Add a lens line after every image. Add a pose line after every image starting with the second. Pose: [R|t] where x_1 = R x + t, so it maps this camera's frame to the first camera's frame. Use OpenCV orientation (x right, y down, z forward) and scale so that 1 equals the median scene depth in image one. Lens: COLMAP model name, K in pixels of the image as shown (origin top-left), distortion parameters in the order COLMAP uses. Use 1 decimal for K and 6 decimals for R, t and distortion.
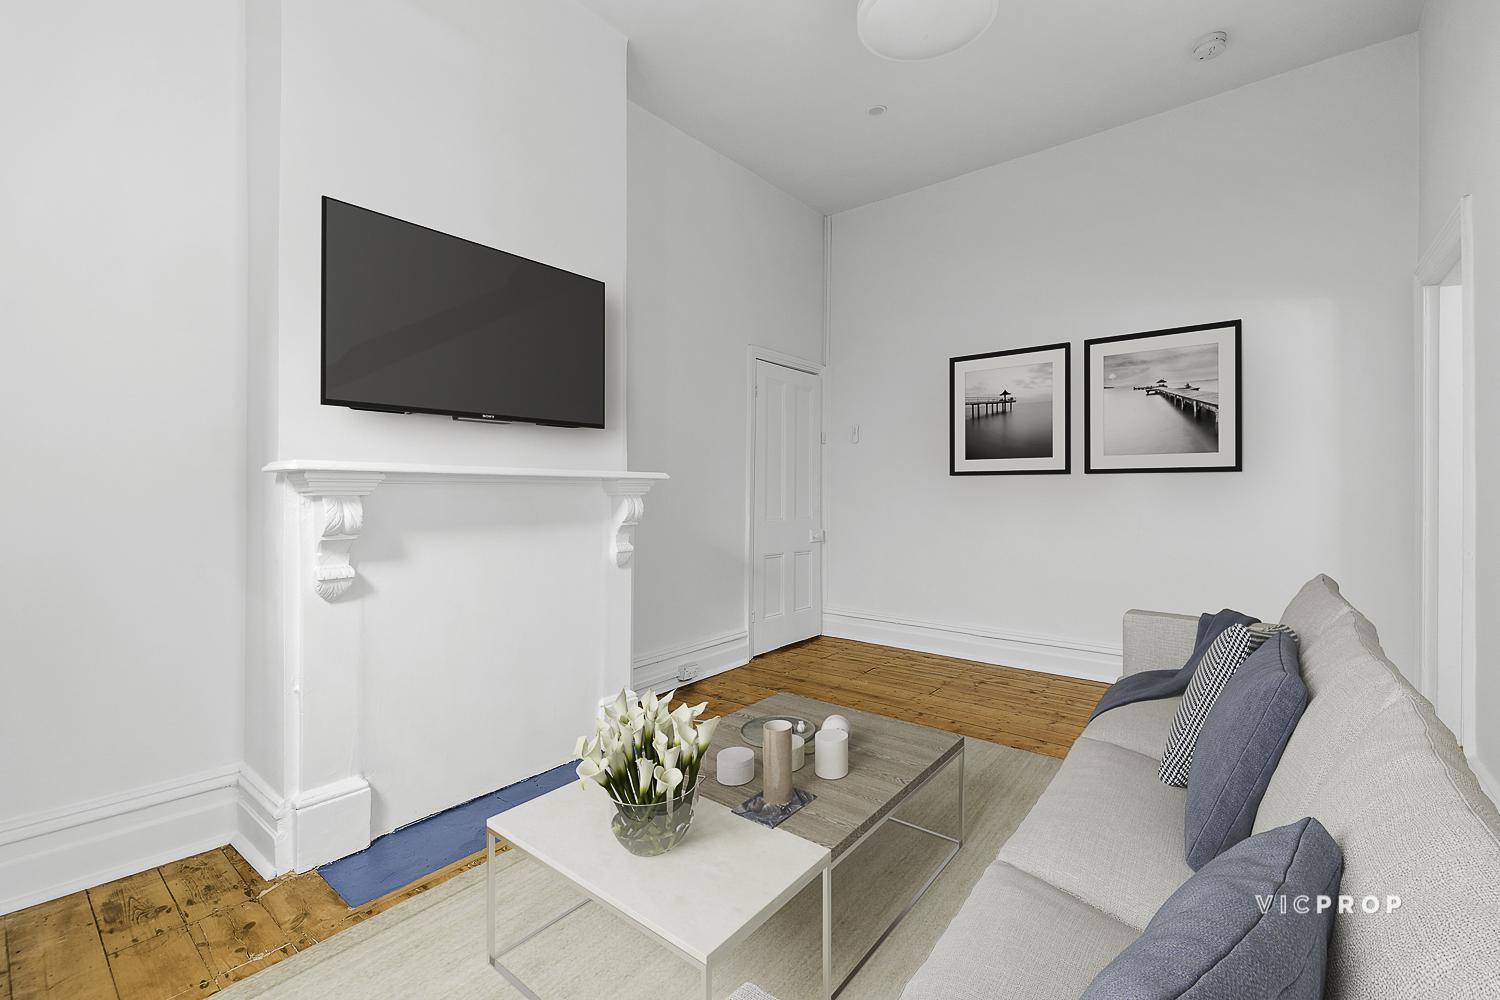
lens RADIAL K [[635.8, 0, 746.6], [0, 635.8, 485.8], [0, 0, 1]] dist [-0.000794, 0.000065]
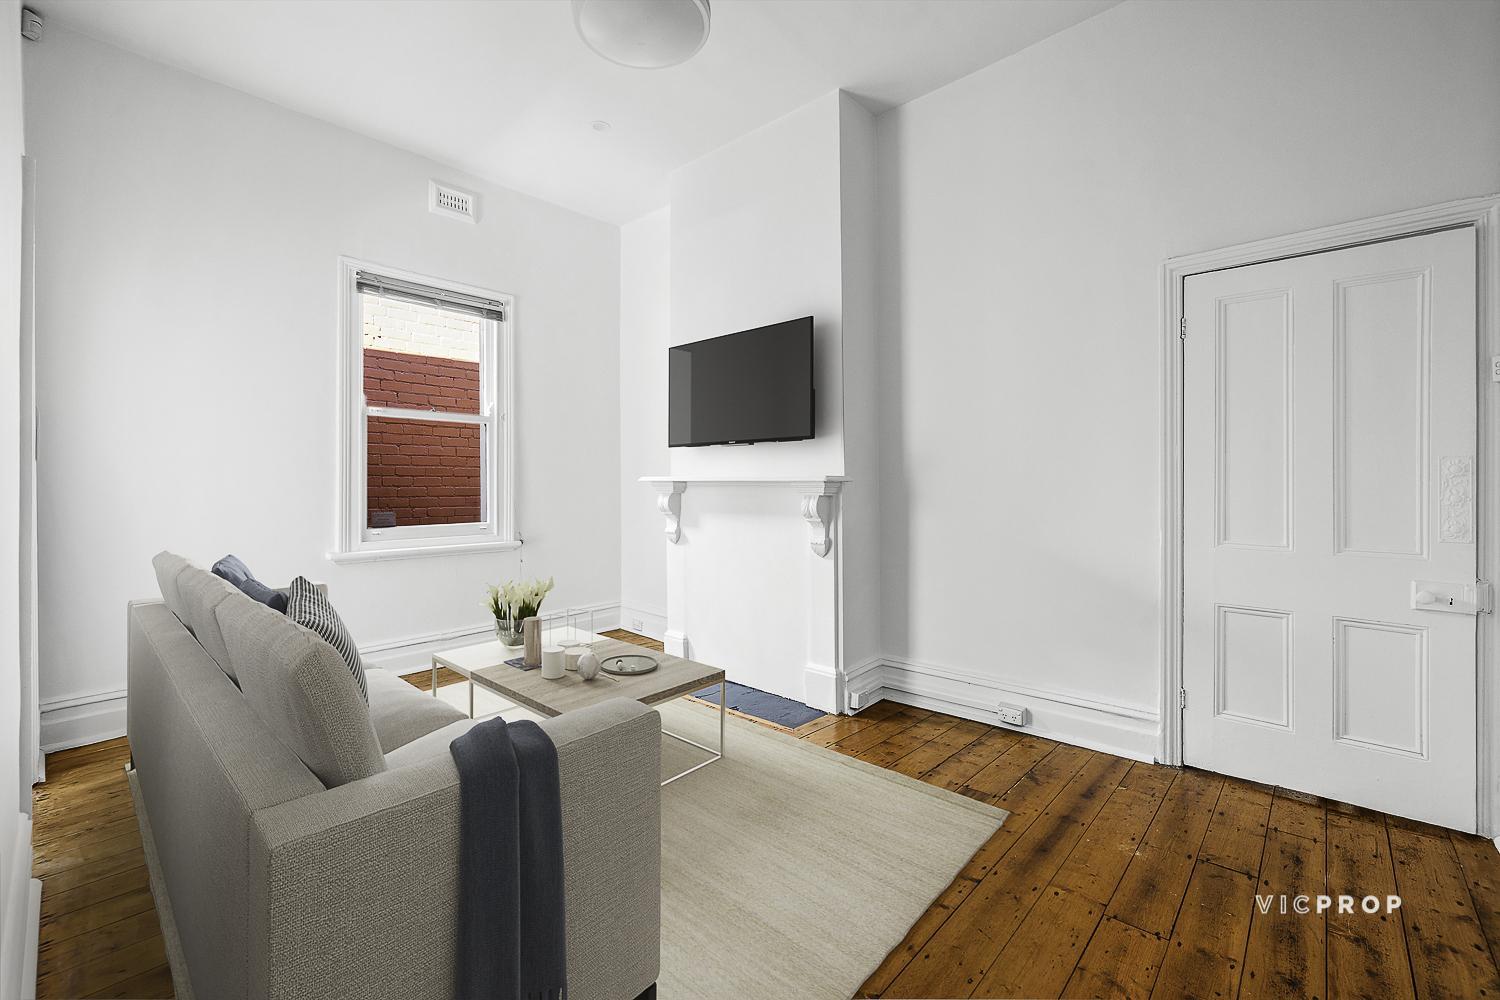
lens RADIAL K [[635.8, 0, 746.8], [0, 635.8, 497.8], [0, 0, 1]] dist [-0.000794, 0.000065]
pose [[-0.065514, 0.015260, -0.997735, 0.769939], [0.003871, 0.999879, 0.015038, 0.002201], [0.997844, -0.002877, -0.065565, 0.748140]]
